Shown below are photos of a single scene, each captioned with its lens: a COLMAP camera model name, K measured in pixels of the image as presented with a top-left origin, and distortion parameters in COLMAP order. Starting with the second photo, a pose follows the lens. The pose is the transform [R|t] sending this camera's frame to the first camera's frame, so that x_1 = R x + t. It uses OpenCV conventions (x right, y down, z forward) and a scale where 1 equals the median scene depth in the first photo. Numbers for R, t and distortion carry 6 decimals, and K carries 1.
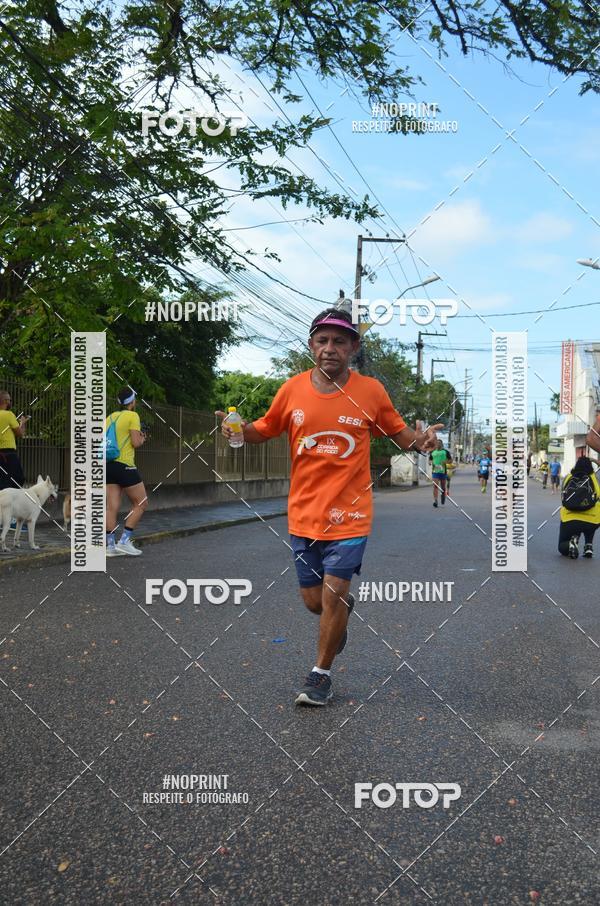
lens RADIAL K [[1053.0, 0, 306.3], [0, 1053.0, 452.8], [0, 0, 1]] dist [-0.008583, 0.000000]
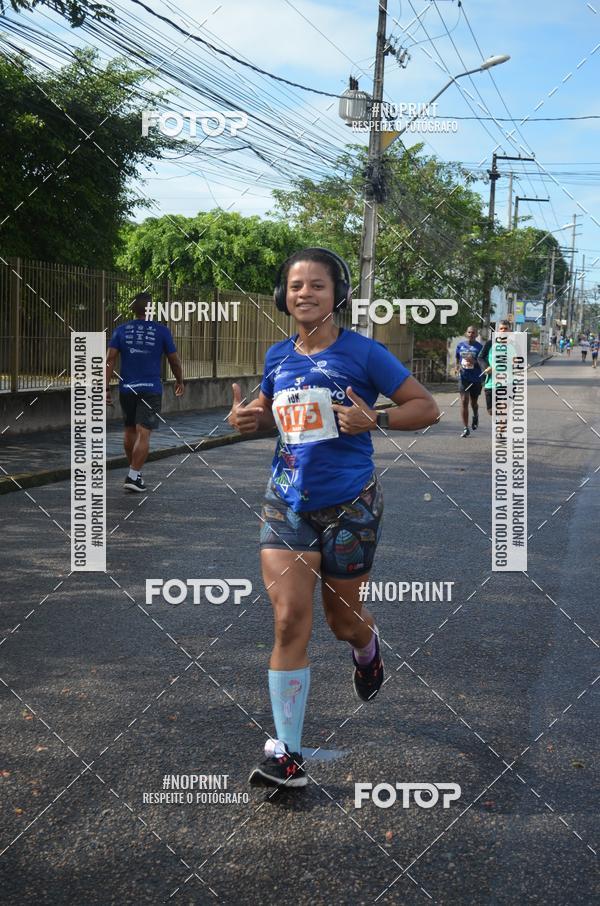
lens RADIAL K [[1408.5, 0, 302.2], [0, 1408.5, 457.7], [0, 0, 1]] dist [0.001032, 0.000000]
pose [[0.999141, 0.018004, -0.037317, 0.092232], [-0.014460, 0.995546, 0.093167, -0.013262], [0.038828, -0.092547, 0.994951, 0.322524]]
